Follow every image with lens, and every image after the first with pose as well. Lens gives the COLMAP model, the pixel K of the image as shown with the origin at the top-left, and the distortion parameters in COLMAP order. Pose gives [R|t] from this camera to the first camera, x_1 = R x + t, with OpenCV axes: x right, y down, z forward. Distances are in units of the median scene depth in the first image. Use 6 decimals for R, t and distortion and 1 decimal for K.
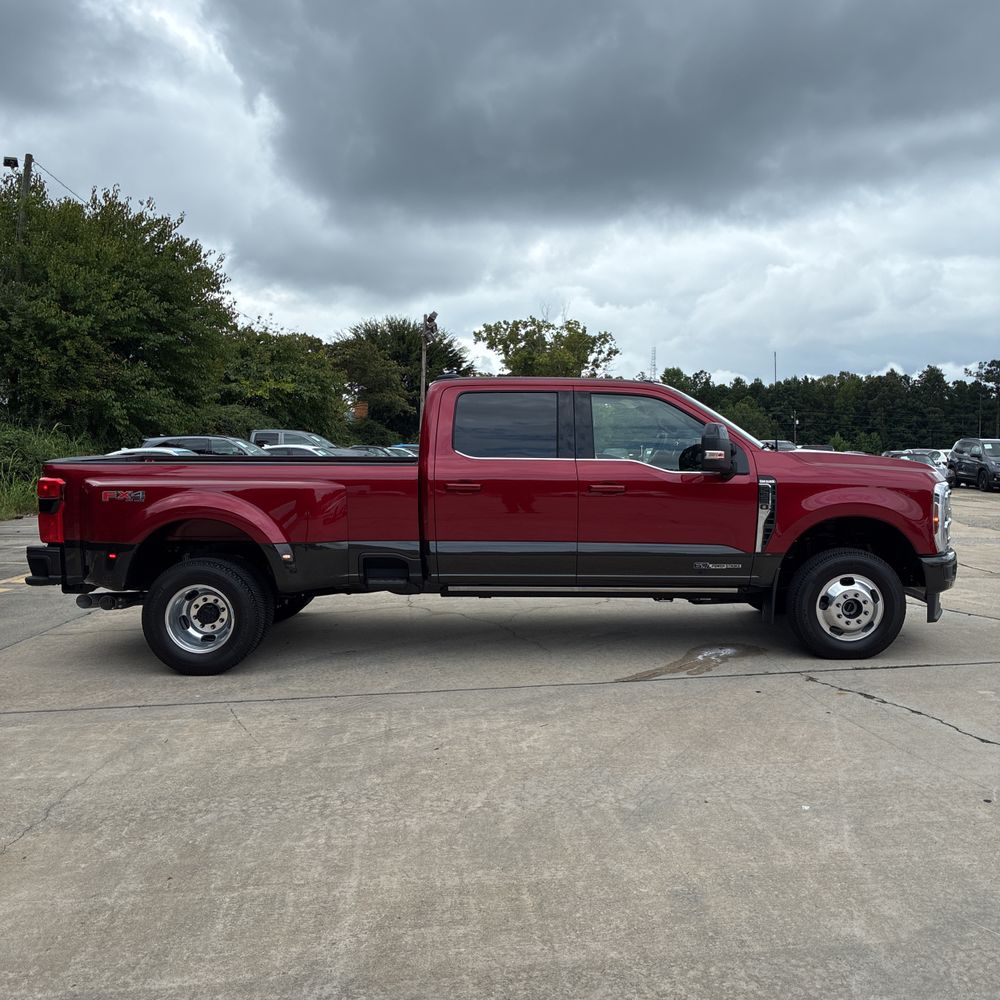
lens RADIAL K [[1014.8, 0, 504.3], [0, 1014.8, 502.3], [0, 0, 1]] dist [0.024336, -0.018094]
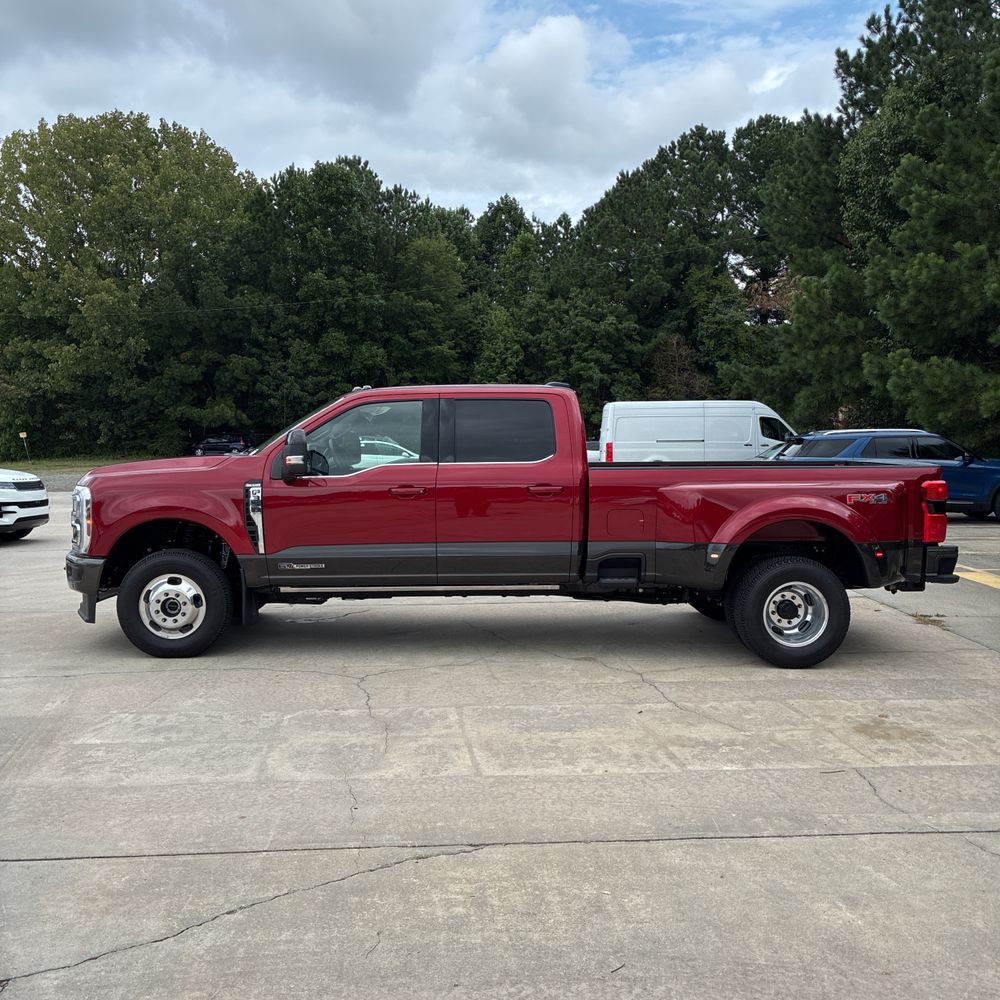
lens RADIAL K [[1014.8, 0, 504.3], [0, 1014.8, 502.3], [0, 0, 1]] dist [0.024336, -0.018094]
pose [[-0.999141, 0.002800, -0.041344, 0.034290], [-0.002812, 0.990831, 0.135077, -0.118891], [0.041343, 0.135077, -0.989972, 1.678878]]
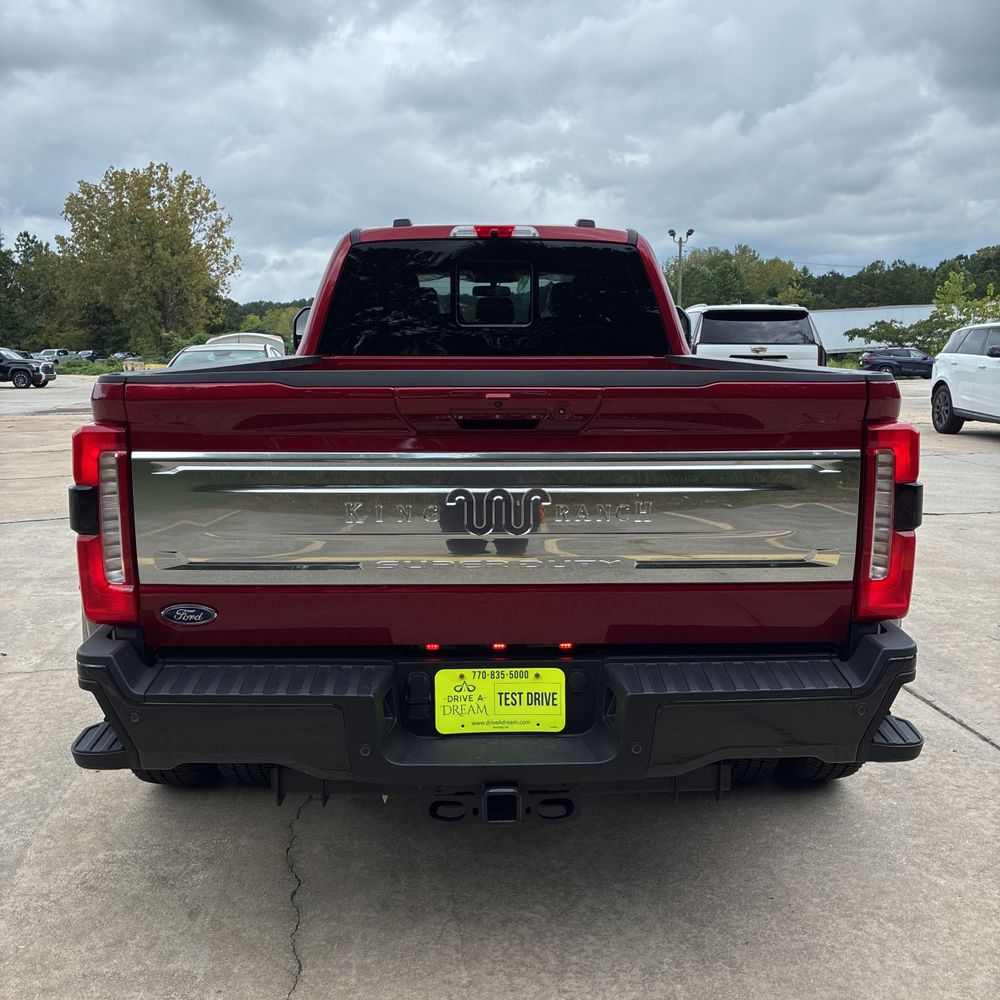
lens RADIAL K [[1014.8, 0, 504.3], [0, 1014.8, 502.3], [0, 0, 1]] dist [0.024336, -0.018094]
pose [[-0.022450, -0.163617, 0.986268, -0.566953], [0.073935, 0.983544, 0.164848, -0.045373], [-0.997010, 0.076620, -0.009983, 0.831317]]
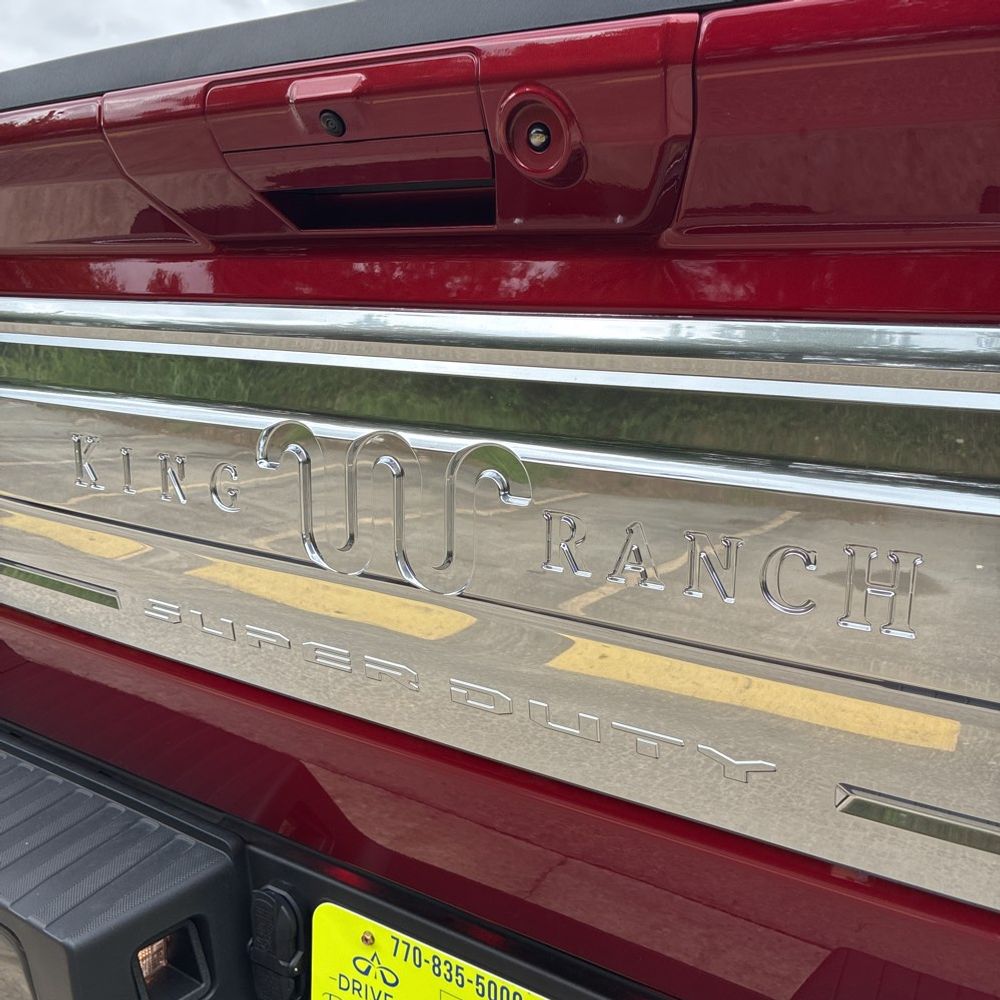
lens RADIAL K [[1014.8, 0, 504.3], [0, 1014.8, 502.3], [0, 0, 1]] dist [0.024336, -0.018094]
pose [[0.549452, -0.176390, 0.816694, -0.391999], [0.055182, 0.982988, 0.175182, -0.017399], [-0.833701, -0.051187, 0.549838, 0.784763]]
